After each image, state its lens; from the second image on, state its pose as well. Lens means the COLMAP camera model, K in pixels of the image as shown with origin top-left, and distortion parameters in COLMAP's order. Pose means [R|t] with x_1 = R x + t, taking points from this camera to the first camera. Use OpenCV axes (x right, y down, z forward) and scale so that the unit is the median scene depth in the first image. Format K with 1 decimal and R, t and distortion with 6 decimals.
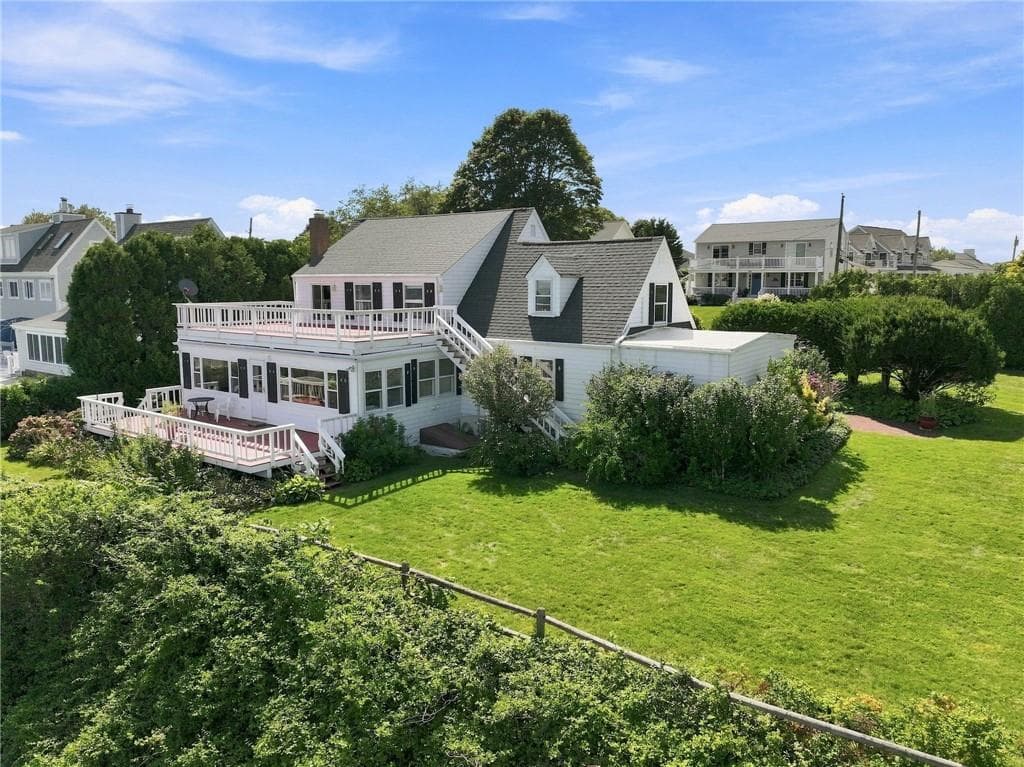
lens RADIAL K [[782.0, 0, 512.0], [0, 782.0, 383.5], [0, 0, 1]] dist [-0.012419, 0.030267]
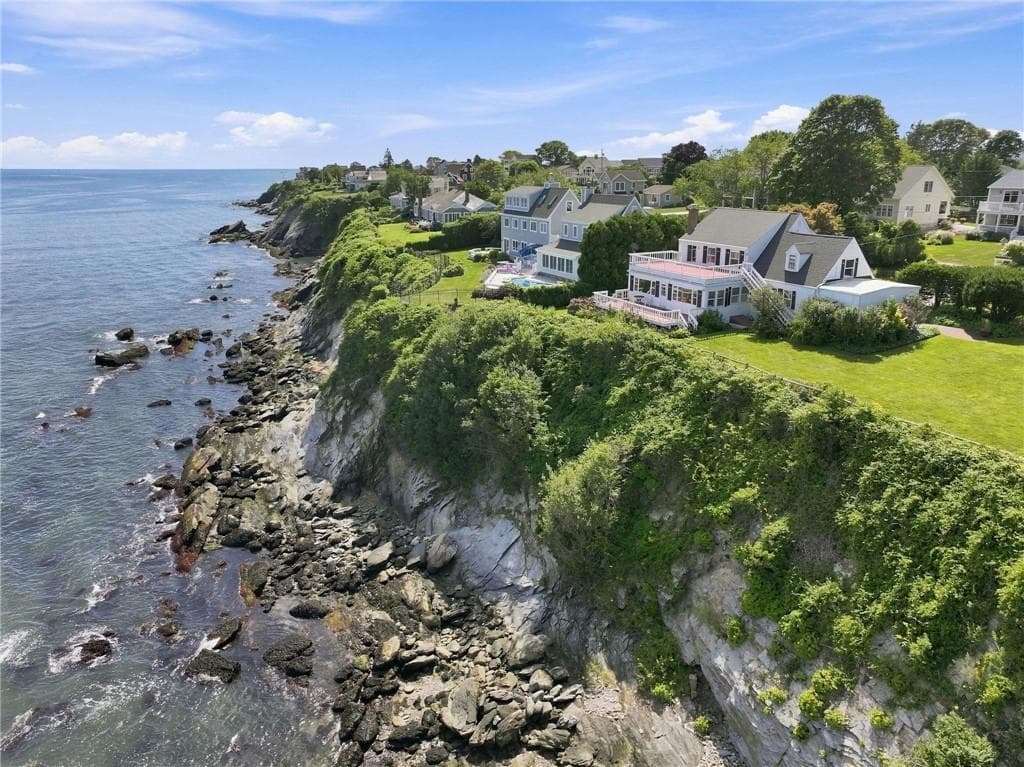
lens RADIAL K [[782.0, 0, 512.0], [0, 782.0, 383.5], [0, 0, 1]] dist [-0.012419, 0.030267]
pose [[0.906594, 0.119027, -0.404870, 0.265454], [-0.059610, 0.985899, 0.156362, -0.071704], [0.417773, -0.117623, 0.900906, -1.426892]]
